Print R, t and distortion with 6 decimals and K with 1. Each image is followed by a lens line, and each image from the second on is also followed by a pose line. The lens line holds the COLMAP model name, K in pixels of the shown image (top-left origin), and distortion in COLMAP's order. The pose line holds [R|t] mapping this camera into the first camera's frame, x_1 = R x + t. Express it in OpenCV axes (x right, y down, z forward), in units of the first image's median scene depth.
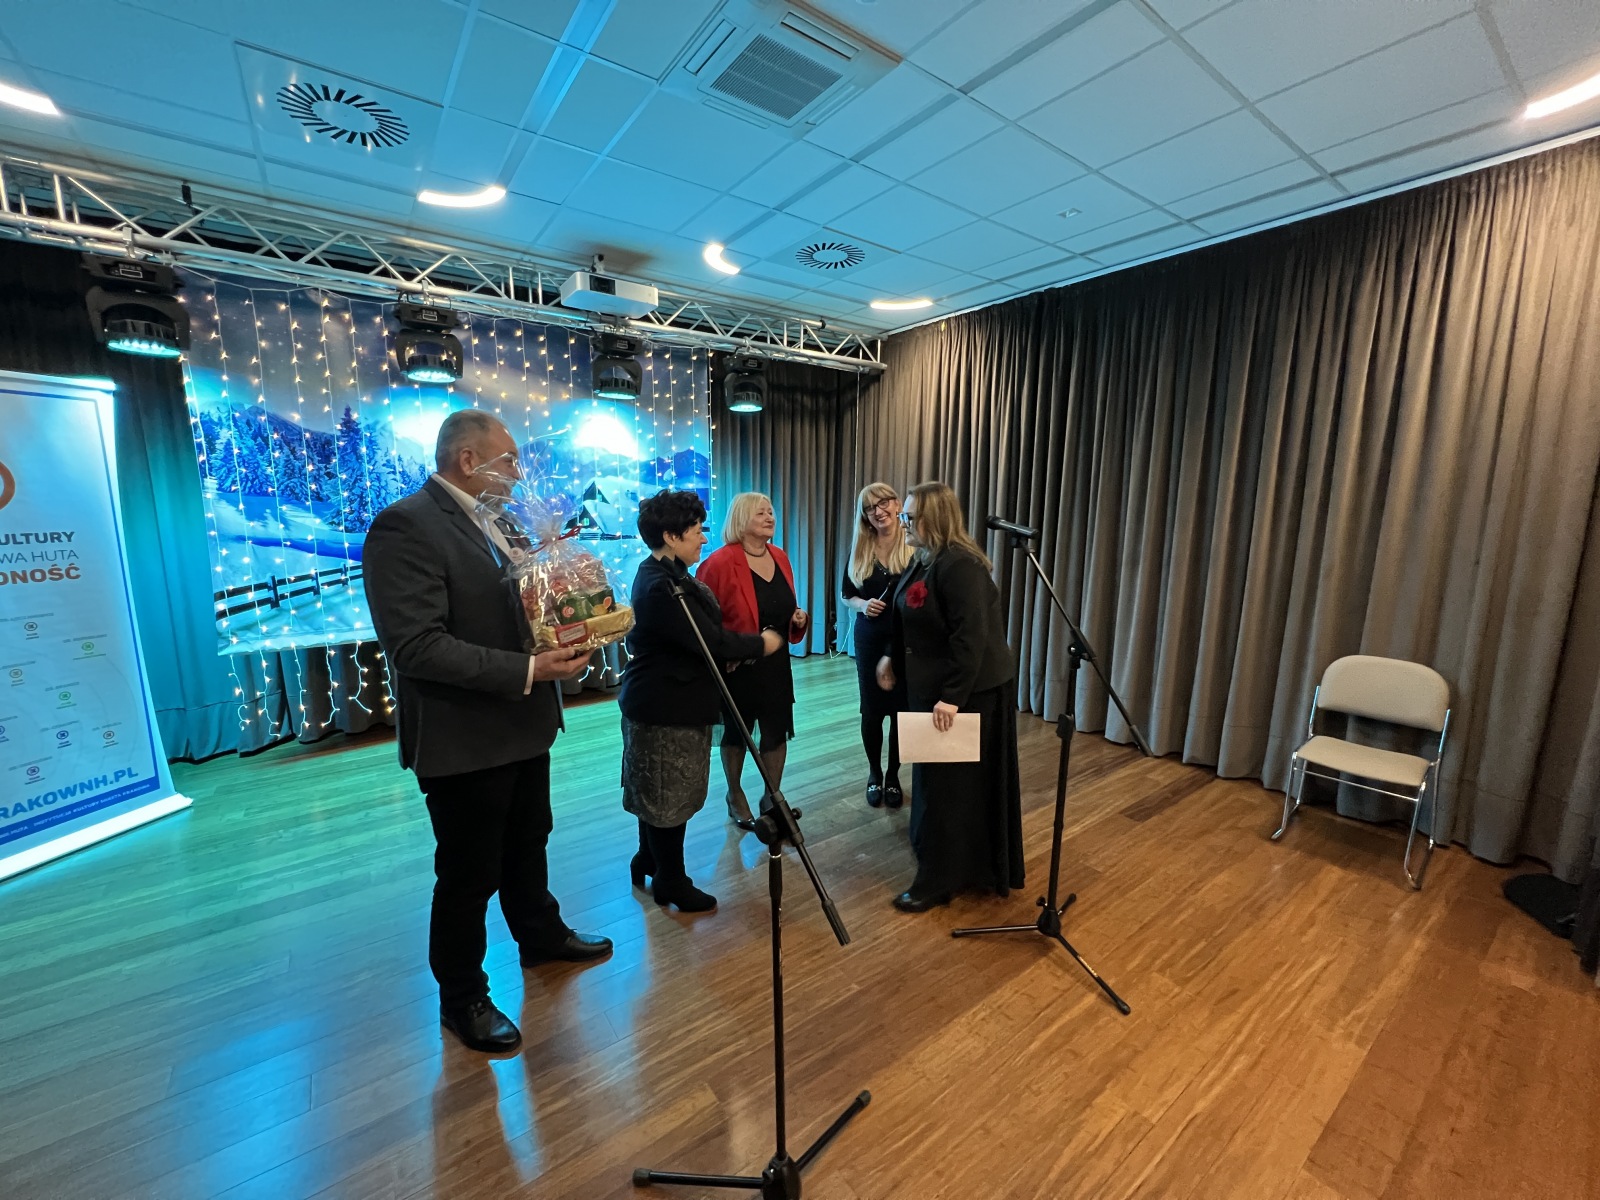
lens RADIAL K [[638.7, 0, 798.6], [0, 638.7, 600.1], [0, 0, 1]] dist [-0.003721, 0.000080]
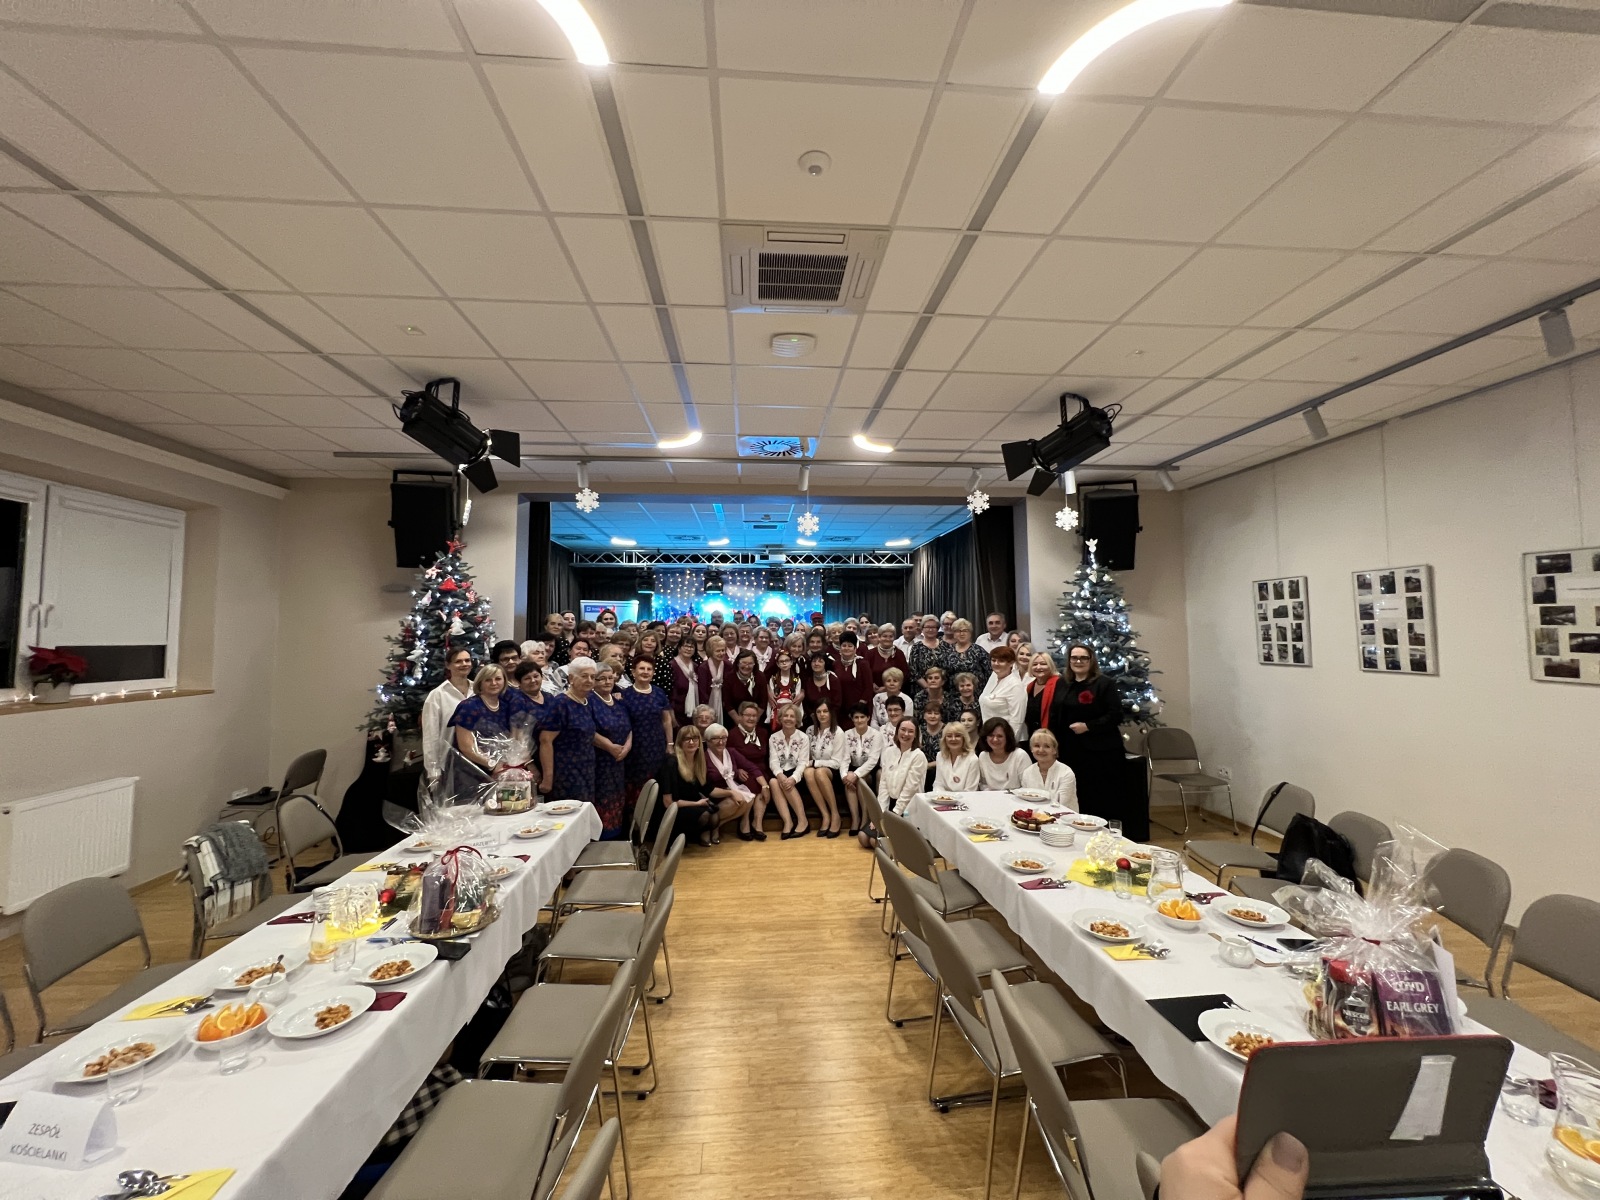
lens RADIAL K [[643.1, 0, 800.0], [0, 643.1, 600.0], [0, 0, 1]] dist [0.009486, -0.000162]
pose [[0.854243, -0.041350, -0.518227, 1.367777], [-0.071525, 0.978004, -0.195938, 0.260272], [0.514930, 0.204445, 0.832496, -1.337971]]
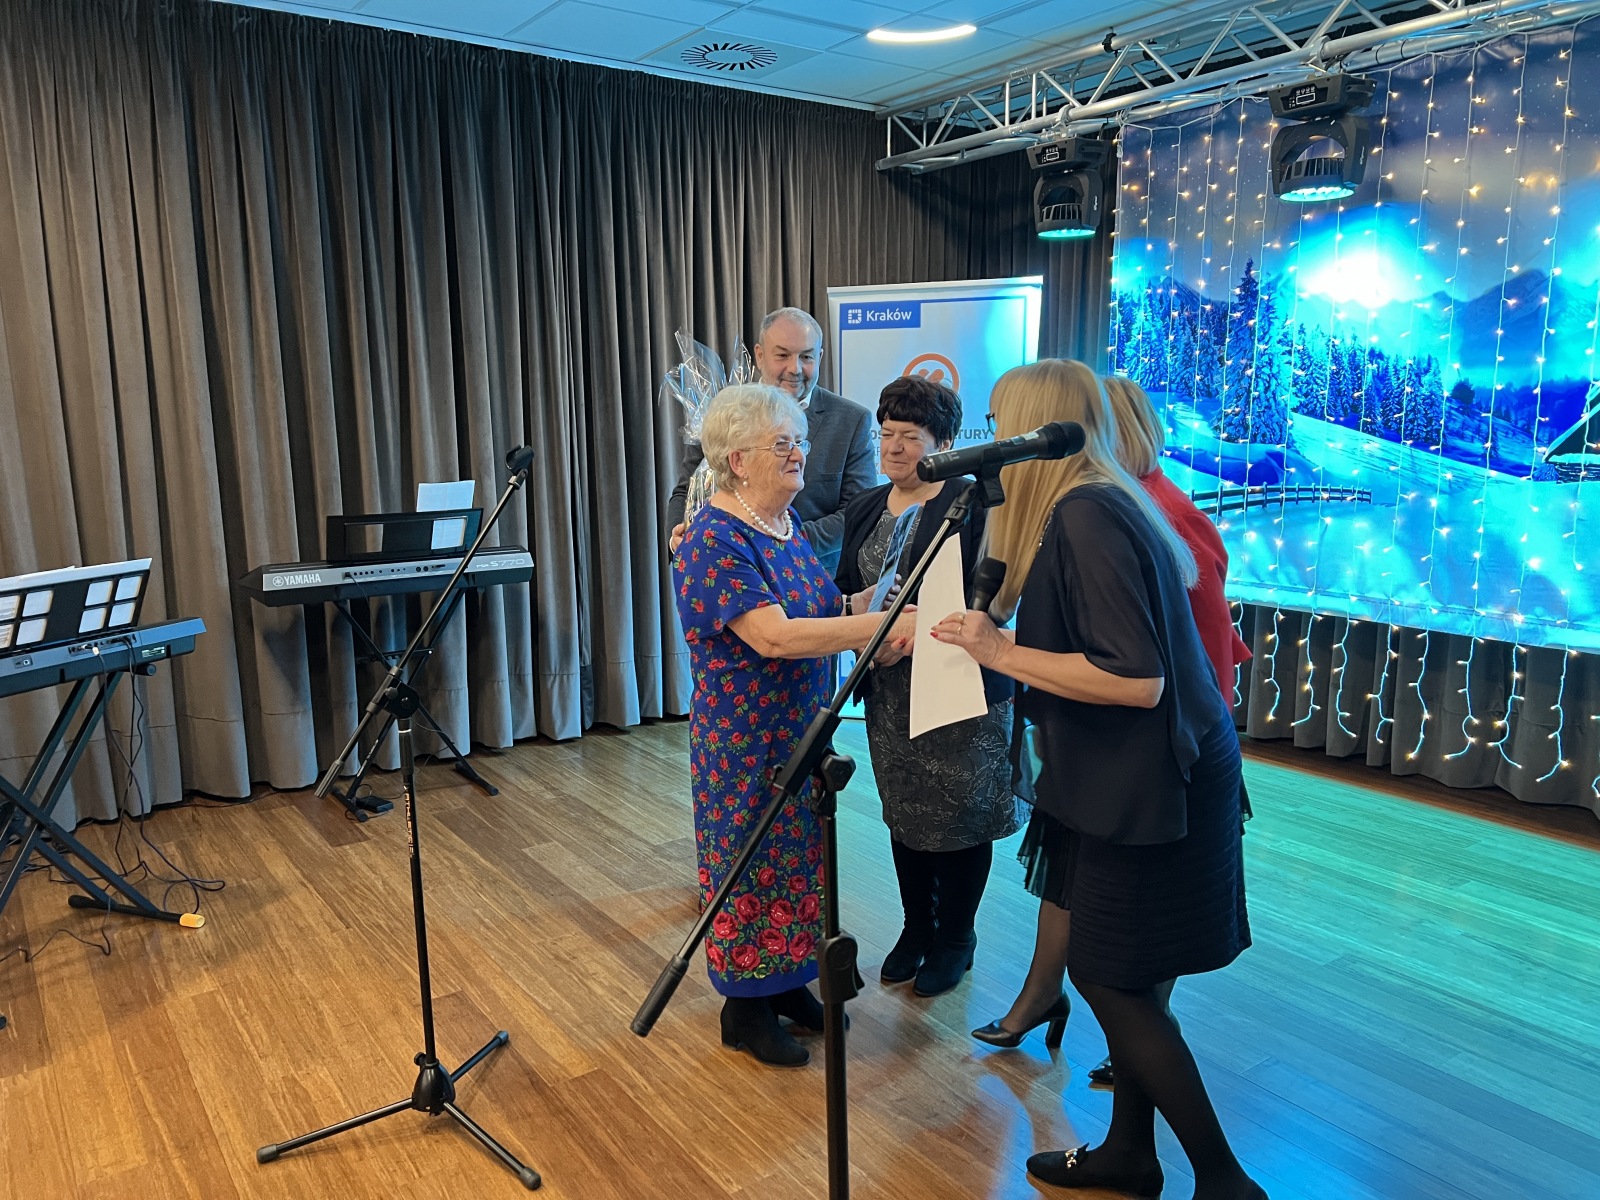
lens RADIAL K [[1206.8, 0, 800.9], [0, 1206.8, 605.4], [0, 0, 1]] dist [0.056438, -0.053646]
pose [[-0.018797, 0.163988, -0.986283, 0.668585], [-0.150176, 0.974803, 0.164941, -0.082085], [0.988481, 0.151217, 0.006304, 0.562772]]
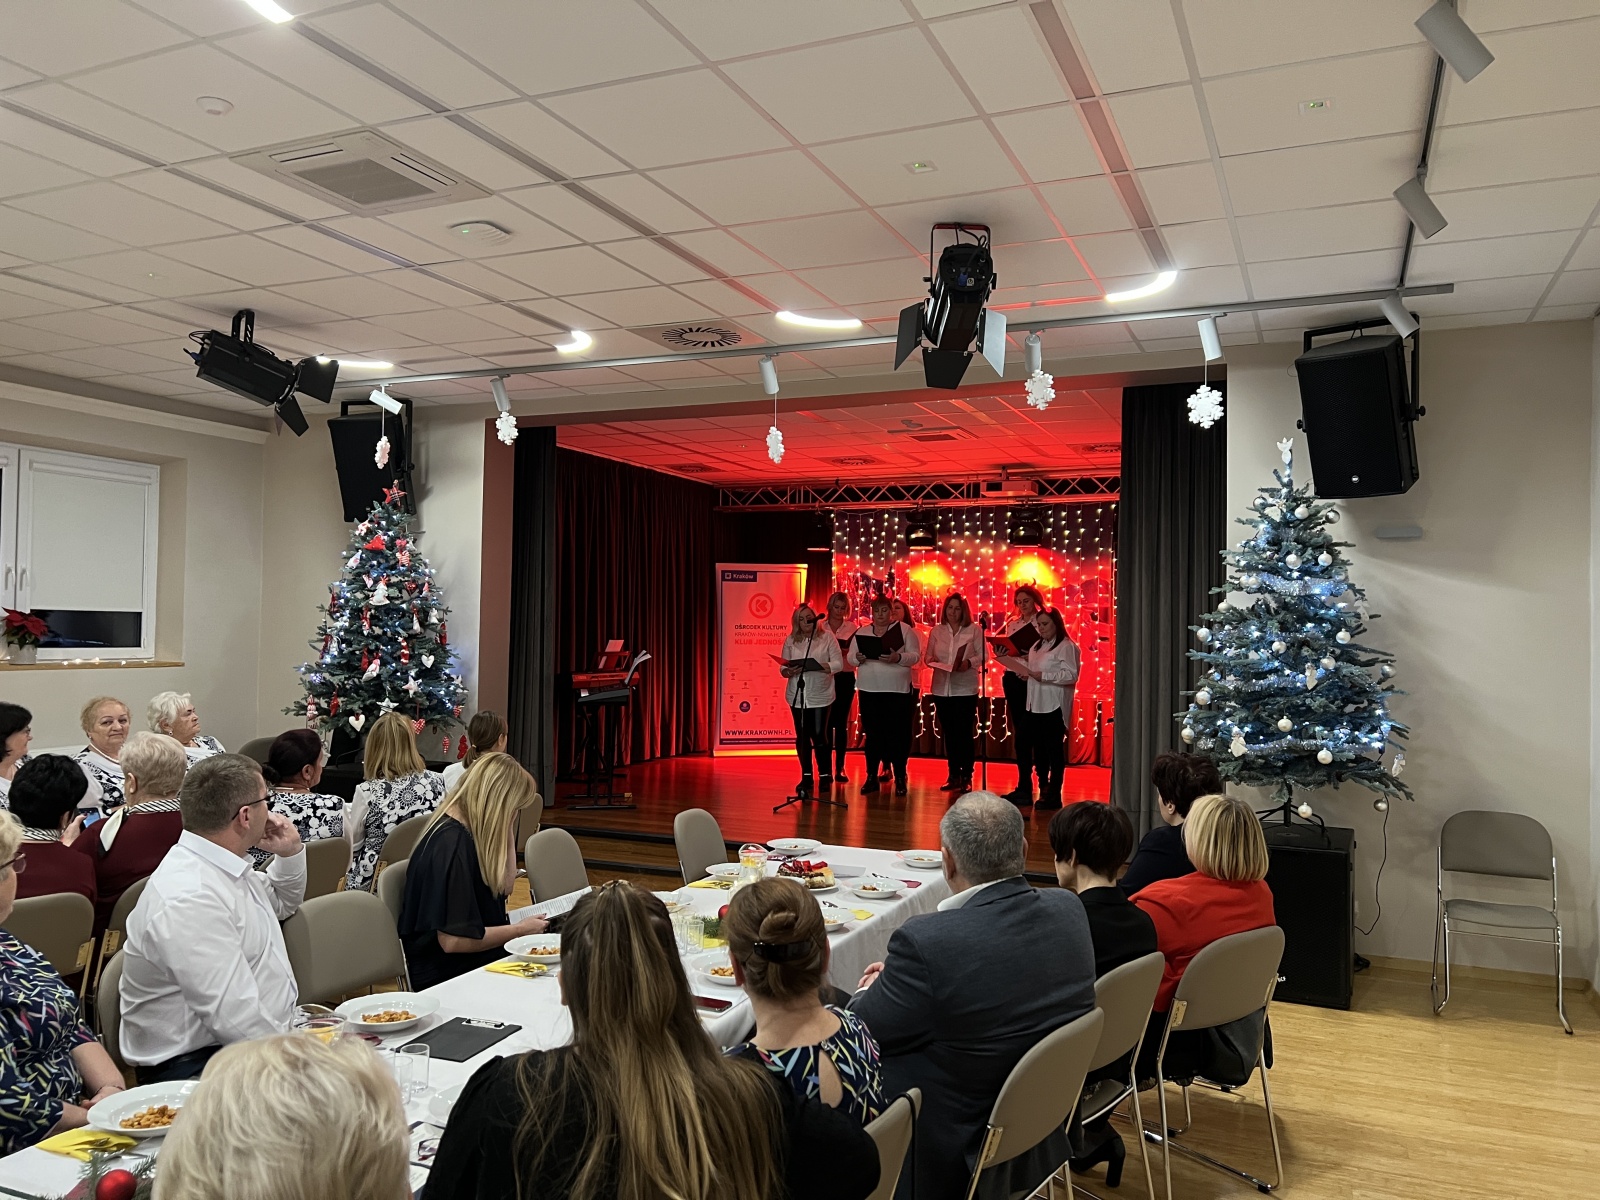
lens RADIAL K [[1193.0, 0, 804.0], [0, 1193.0, 604.8], [0, 0, 1]] dist [0.156649, -0.250158]
pose [[0.506369, -0.016352, -0.862162, 2.219894], [-0.149929, 0.982922, -0.106700, 0.228668], [0.849183, 0.183293, 0.495269, -0.959585]]
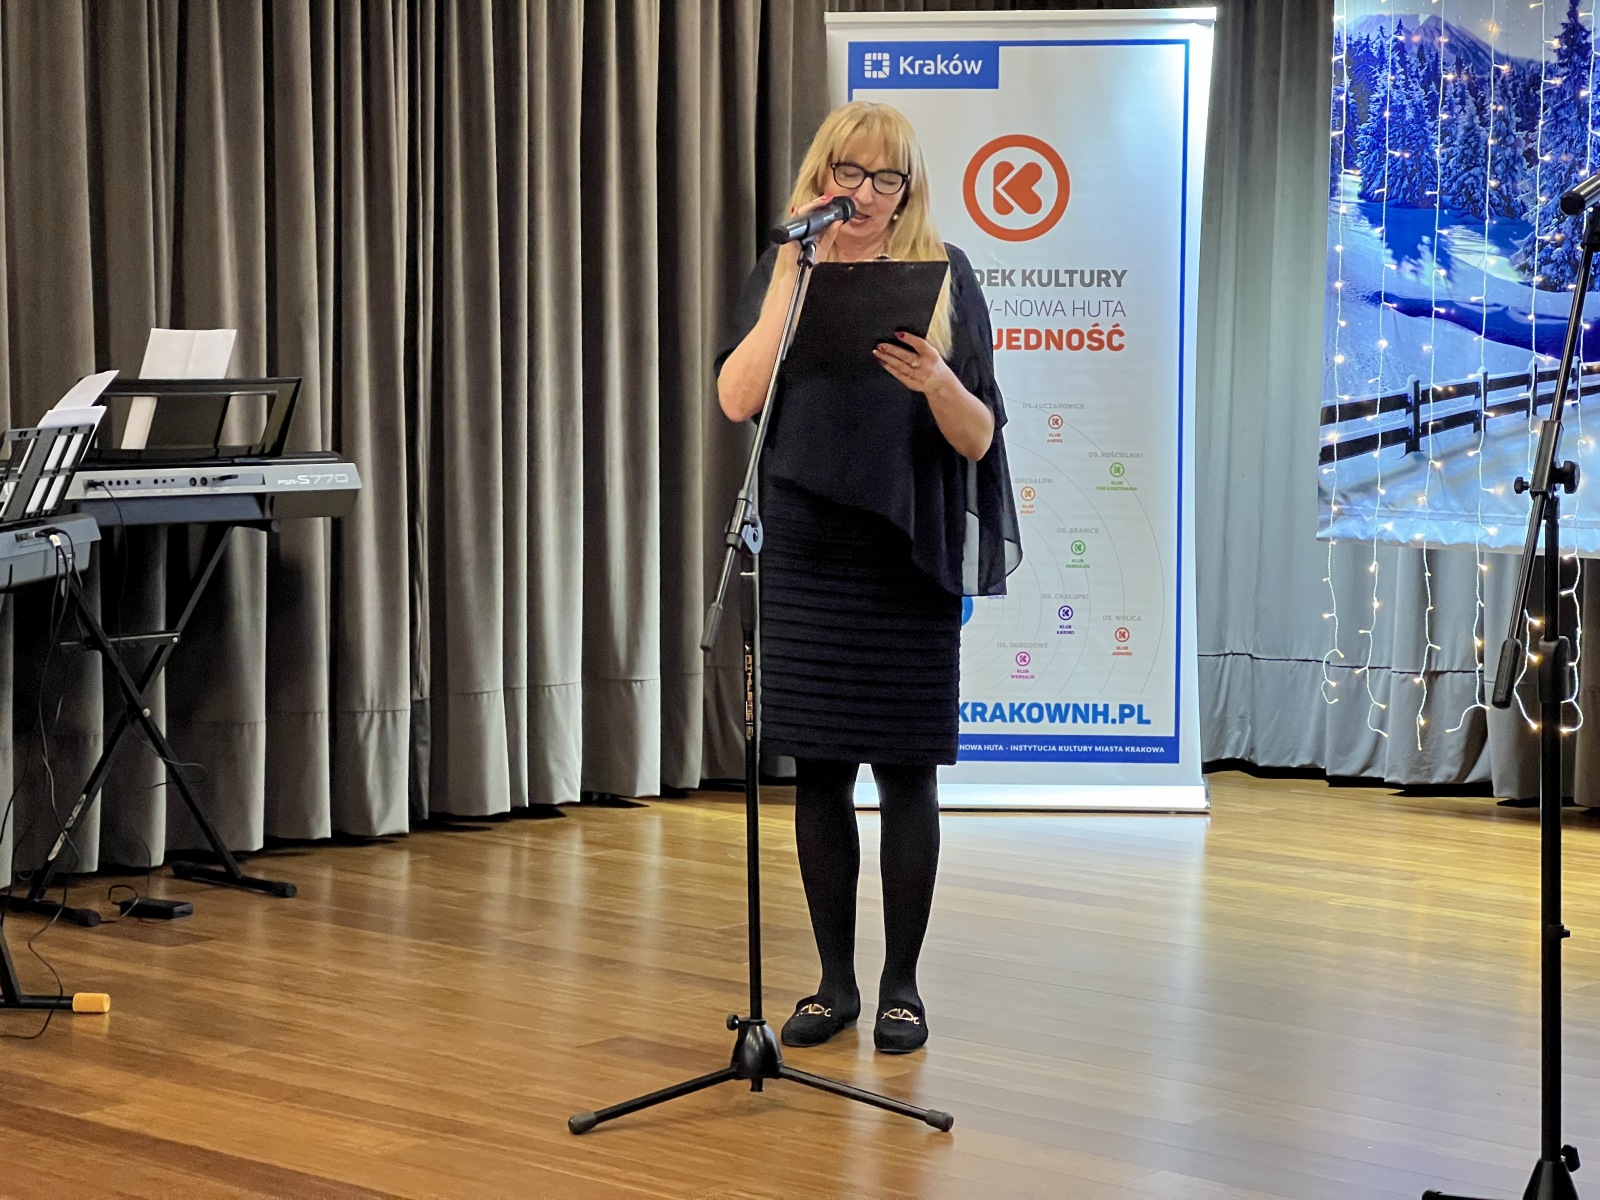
lens RADIAL K [[3507.5, 0, 795.0], [0, 3507.5, 594.7], [0, 0, 1]] dist [0.225511, -0.621838]
pose [[0.204258, 0.075865, -0.975973, 1.532317], [-0.163233, 0.985674, 0.042456, 0.076506], [0.965212, 0.150639, 0.213715, 0.047275]]
